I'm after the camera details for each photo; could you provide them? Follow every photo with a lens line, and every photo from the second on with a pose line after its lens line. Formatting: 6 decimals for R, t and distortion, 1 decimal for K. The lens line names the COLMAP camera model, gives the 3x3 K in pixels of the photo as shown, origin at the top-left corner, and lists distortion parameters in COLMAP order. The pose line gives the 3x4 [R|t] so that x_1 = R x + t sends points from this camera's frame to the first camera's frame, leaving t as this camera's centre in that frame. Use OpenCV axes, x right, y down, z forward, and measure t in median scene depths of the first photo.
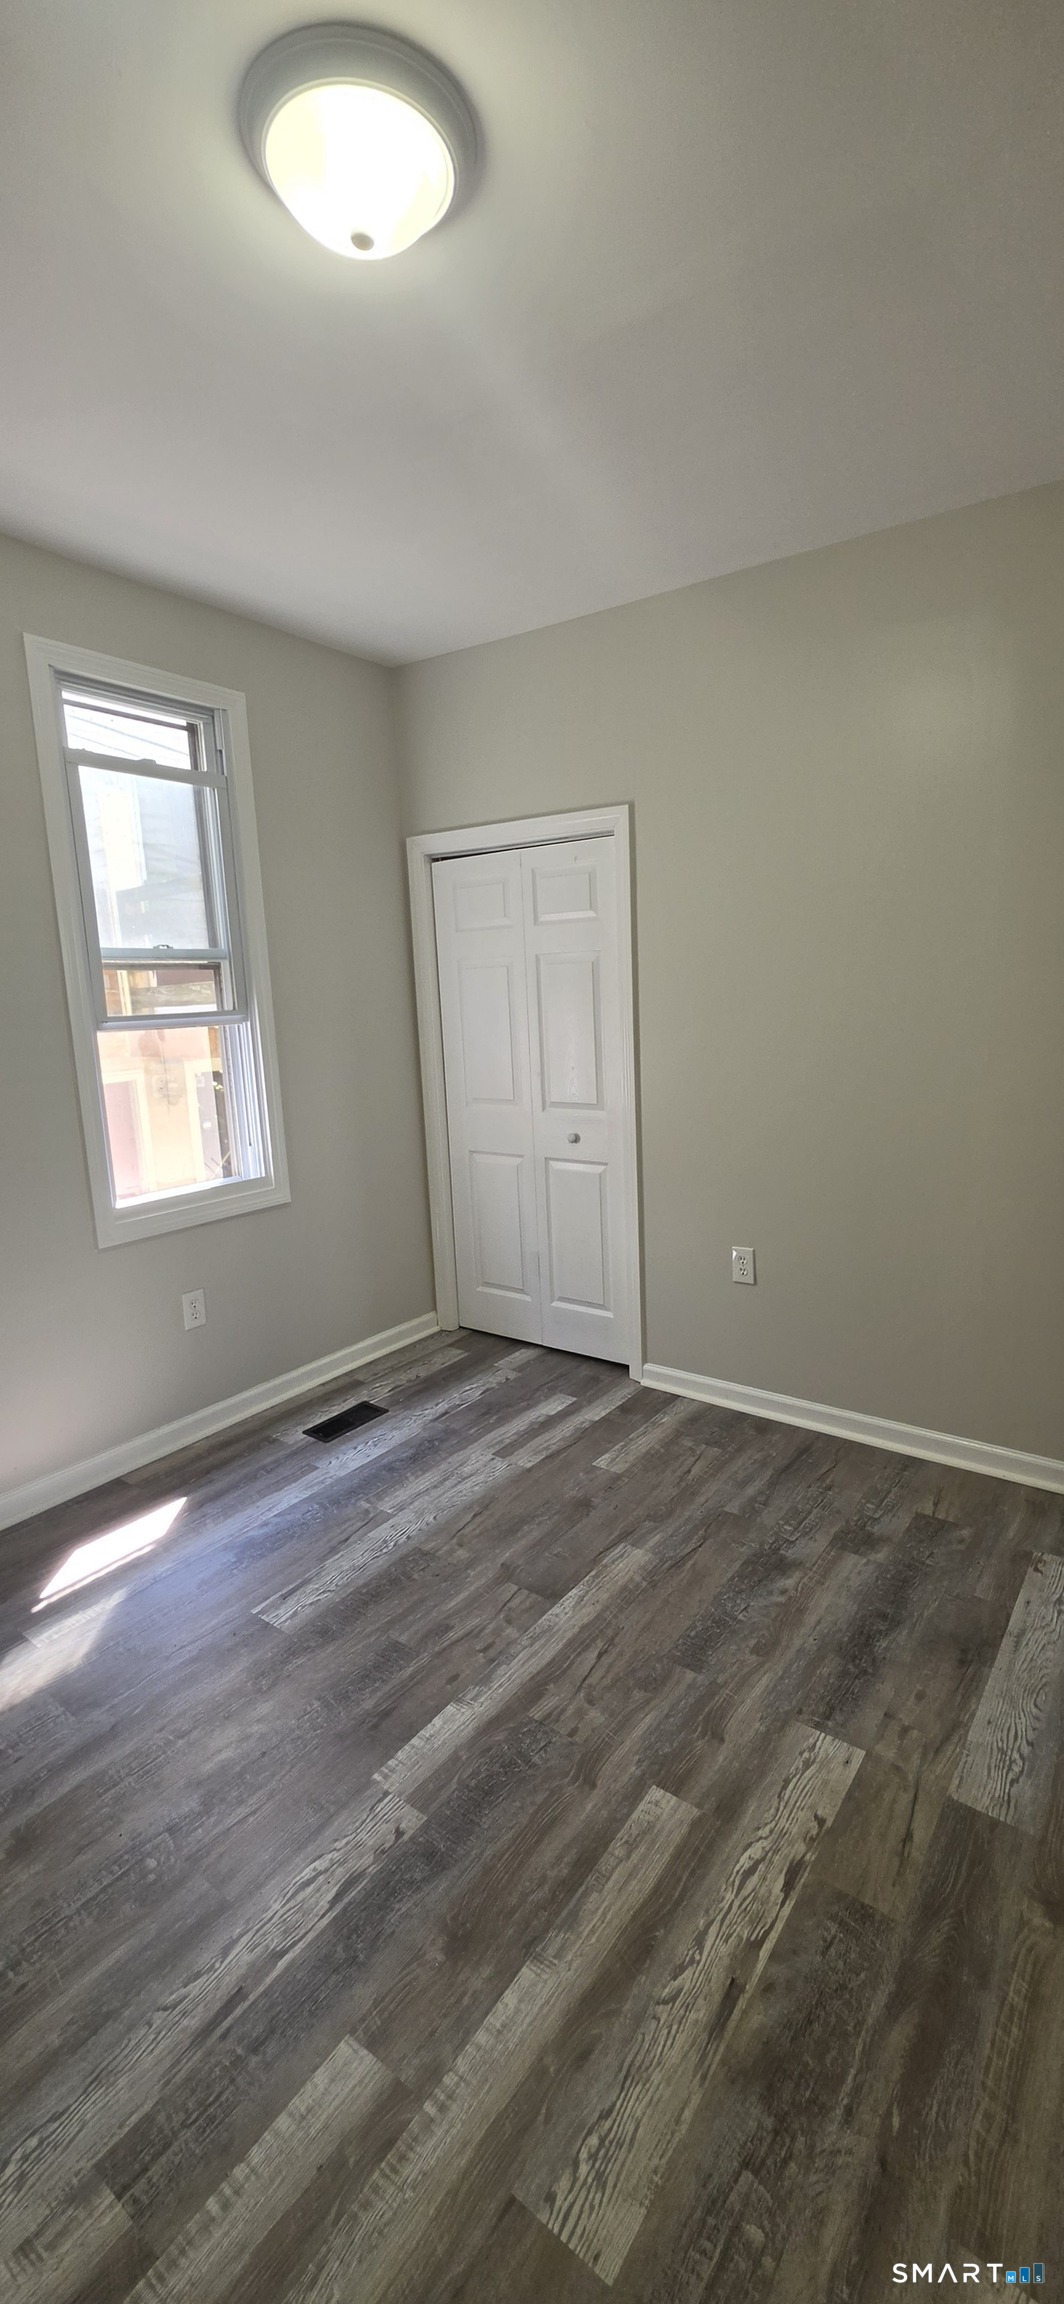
lens RADIAL K [[922.5, 0, 556.1], [0, 922.5, 1162.7], [0, 0, 1]] dist [-0.000578, 0.000360]
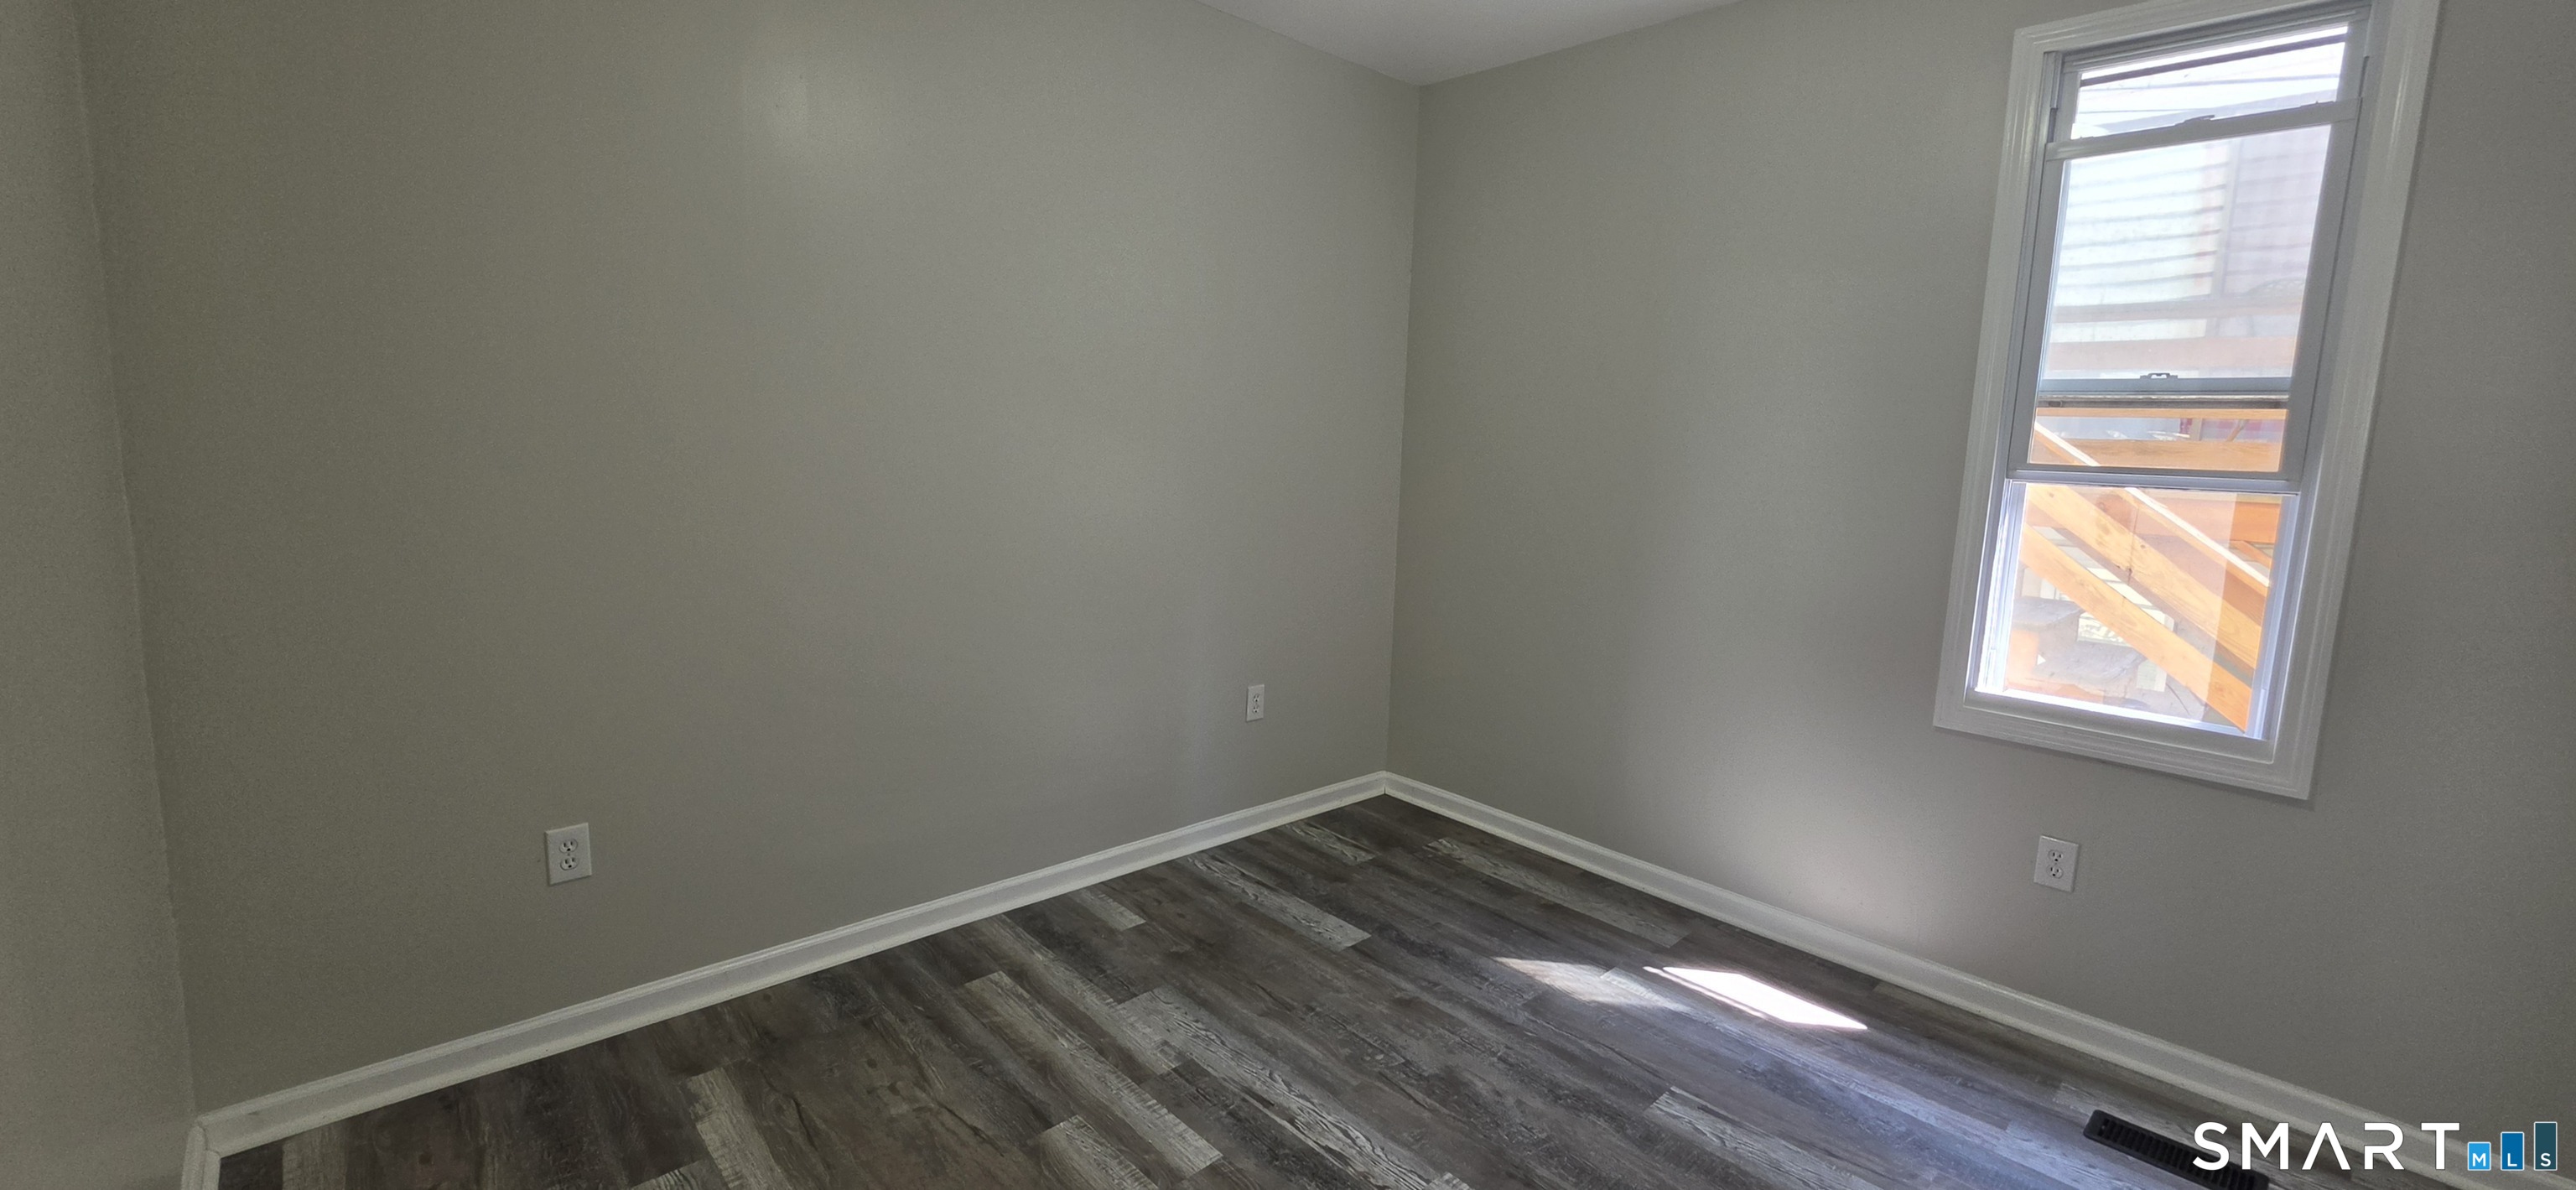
lens RADIAL K [[1031.4, 0, 1281.4], [0, 1031.4, 572.7], [0, 0, 1]] dist [-0.000578, 0.000360]
pose [[-0.171769, 0.162932, -0.971570, 0.548085], [-0.216268, 0.955933, 0.198545, -0.106112], [0.961105, 0.244224, -0.128962, 0.523147]]
